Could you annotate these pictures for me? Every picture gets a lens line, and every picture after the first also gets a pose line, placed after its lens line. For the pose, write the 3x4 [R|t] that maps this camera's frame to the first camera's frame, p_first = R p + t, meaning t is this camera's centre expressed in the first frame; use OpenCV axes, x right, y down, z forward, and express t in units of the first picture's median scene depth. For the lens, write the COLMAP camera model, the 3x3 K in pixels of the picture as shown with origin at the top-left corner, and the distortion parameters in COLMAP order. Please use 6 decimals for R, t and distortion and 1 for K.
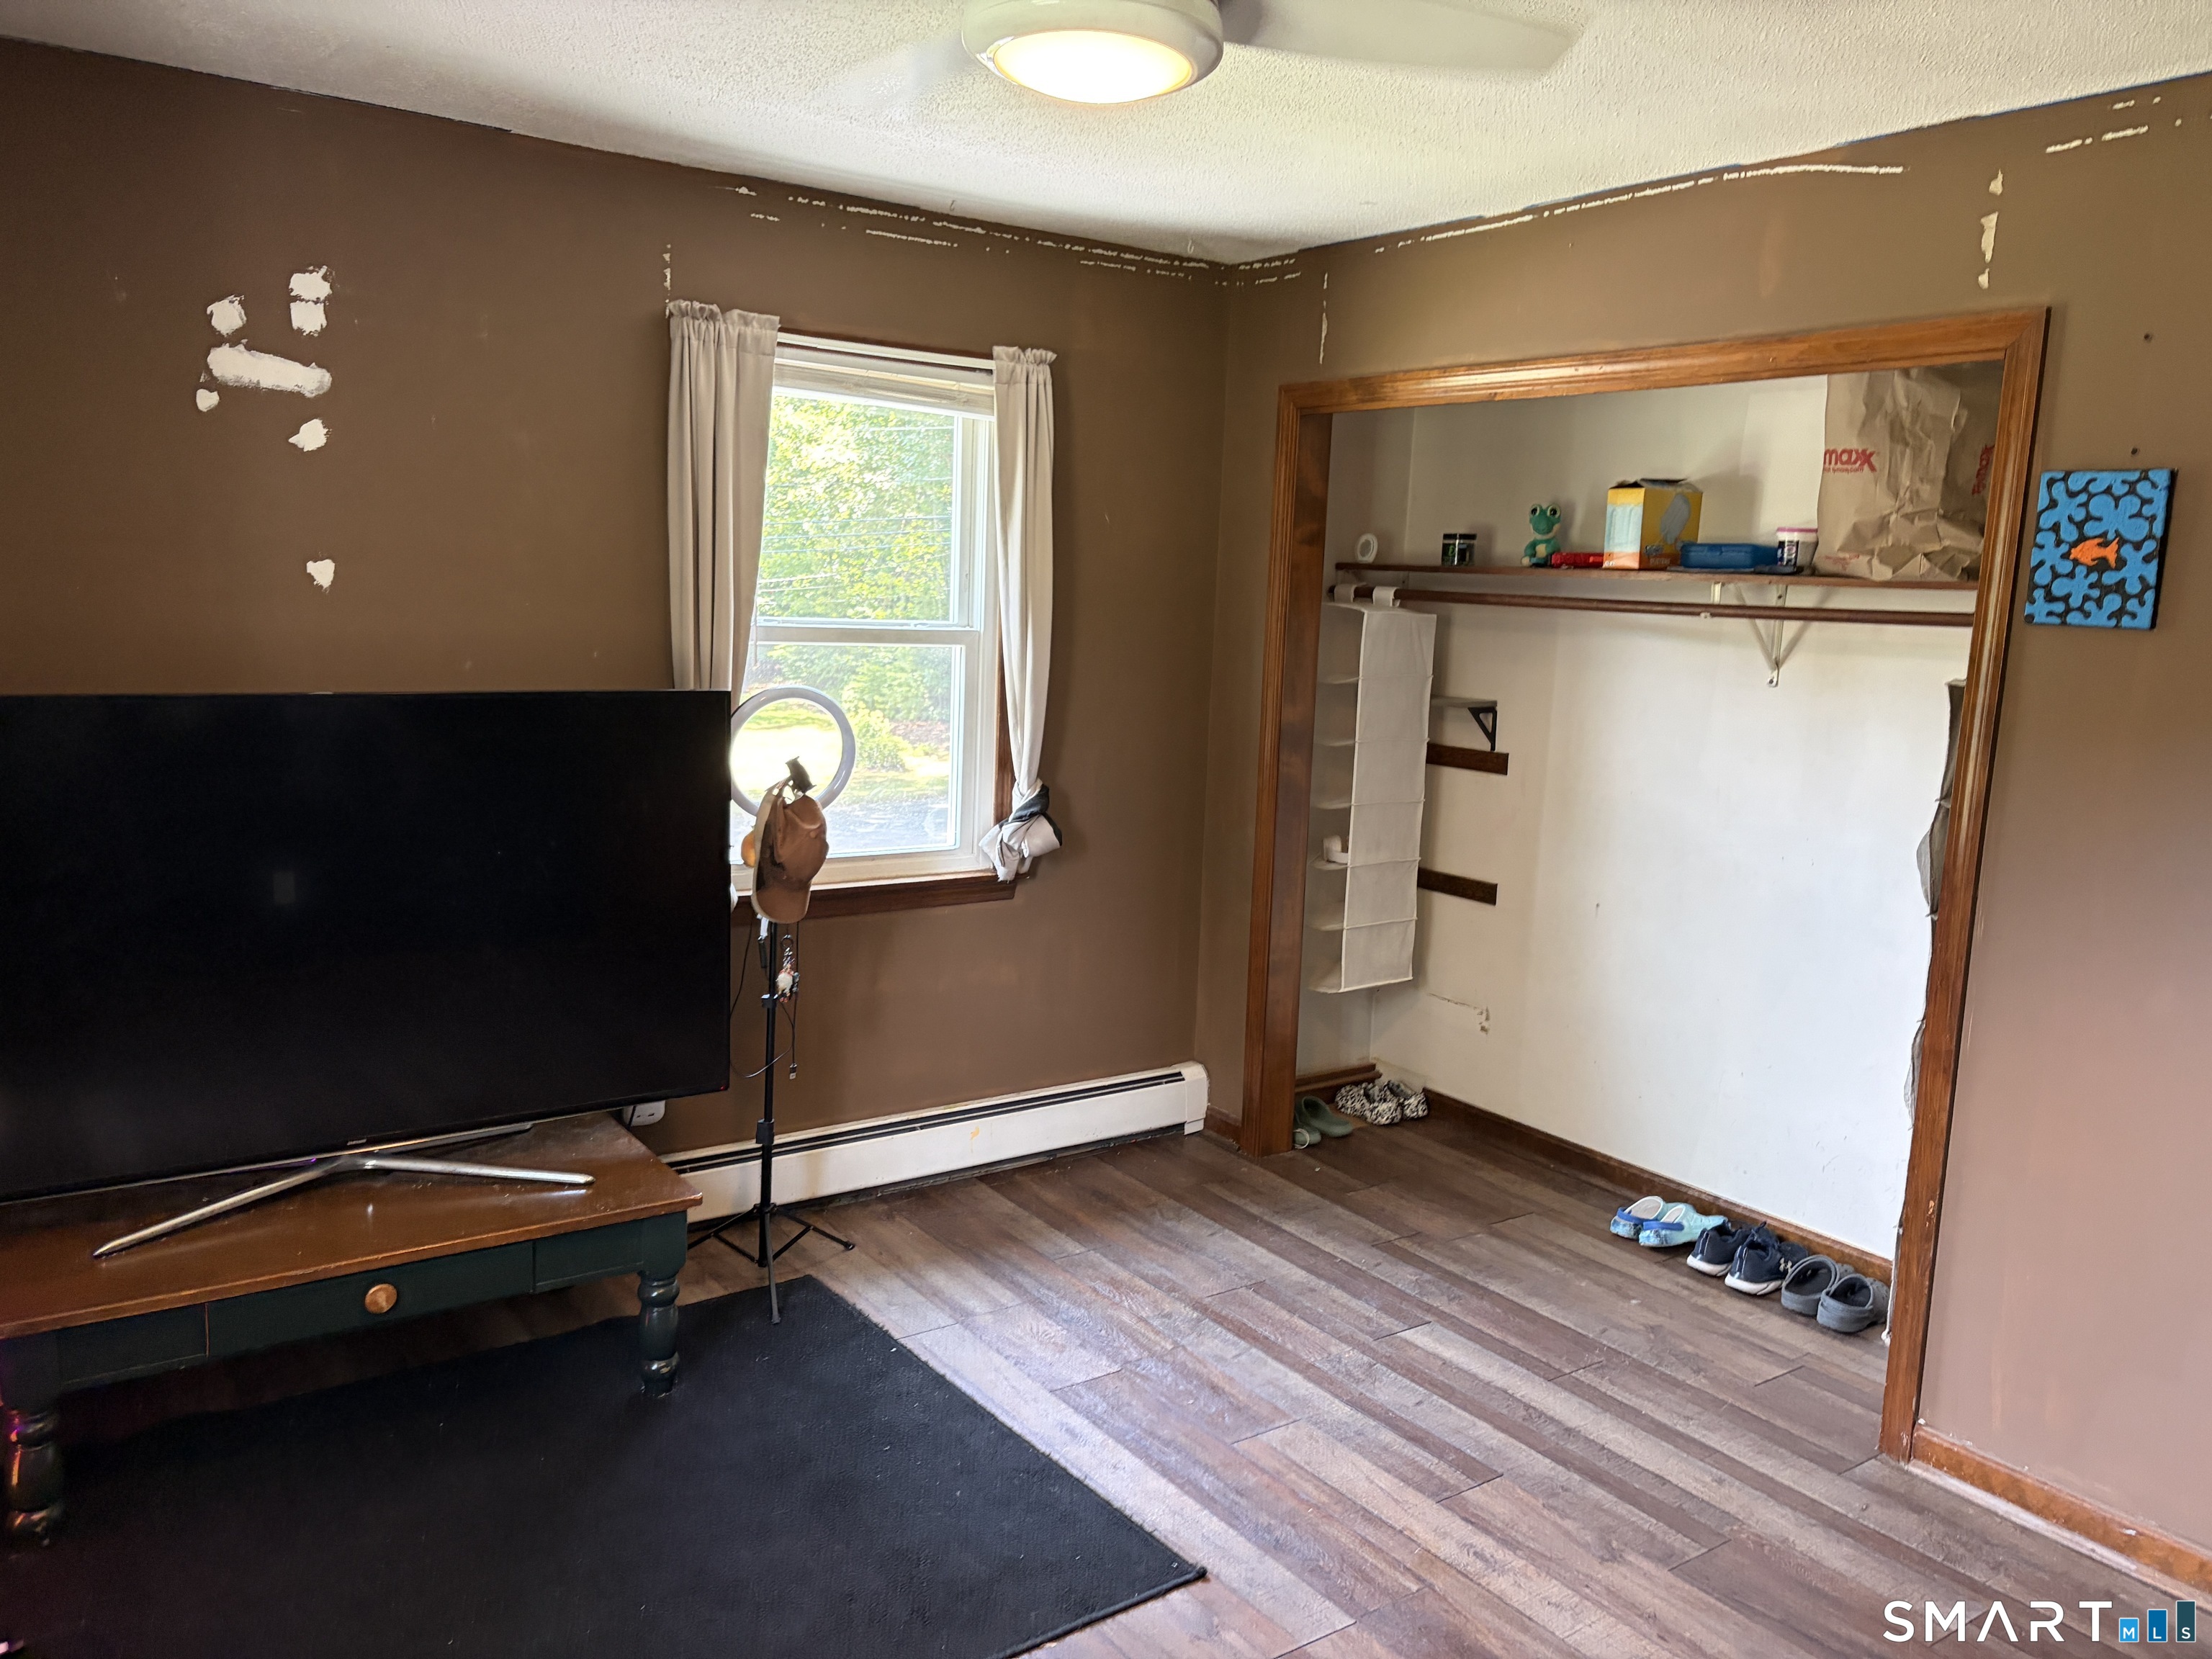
lens RADIAL K [[1682.3, 0, 1107.6], [0, 1682.3, 831.3], [0, 0, 1]] dist [0.055781, -0.056237]
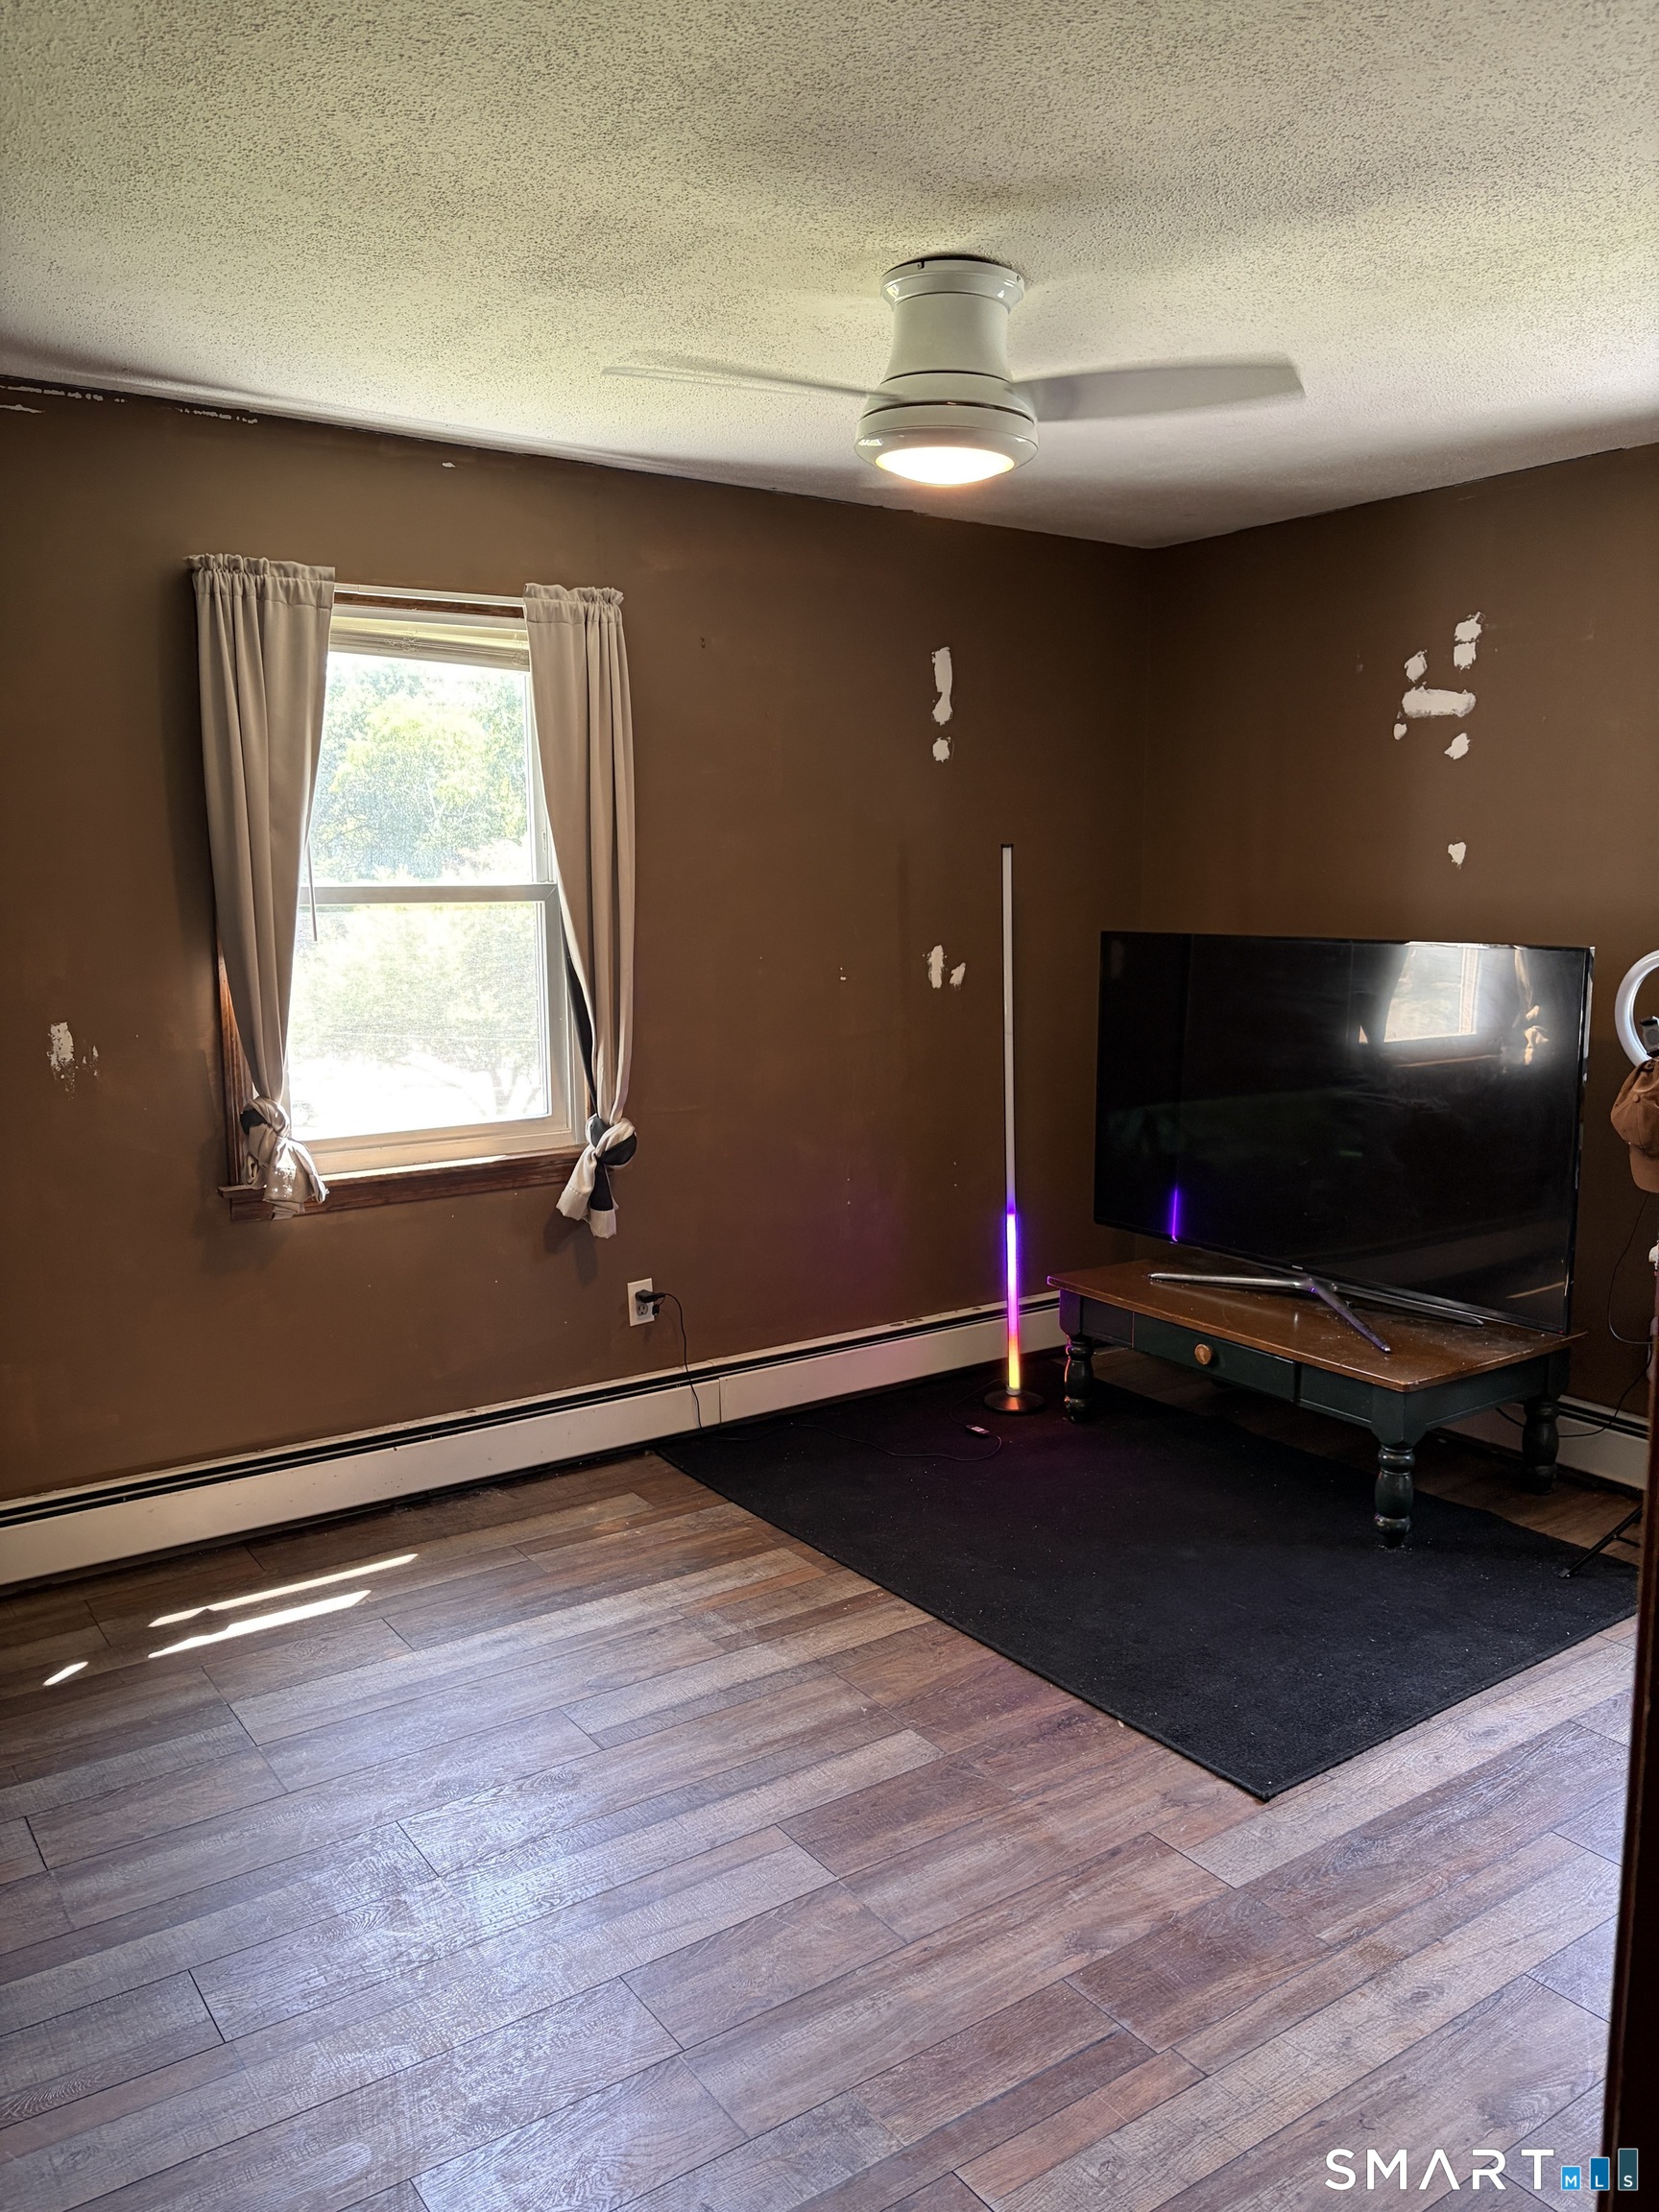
lens RADIAL K [[1682.3, 0, 829.9], [0, 1682.3, 1108.4], [0, 0, 1]] dist [0.055781, -0.056237]
pose [[-0.007972, 0.117925, -0.992990, 0.871145], [-0.127031, 0.984857, 0.117979, -0.055068], [0.991867, 0.127082, 0.007129, 0.567987]]
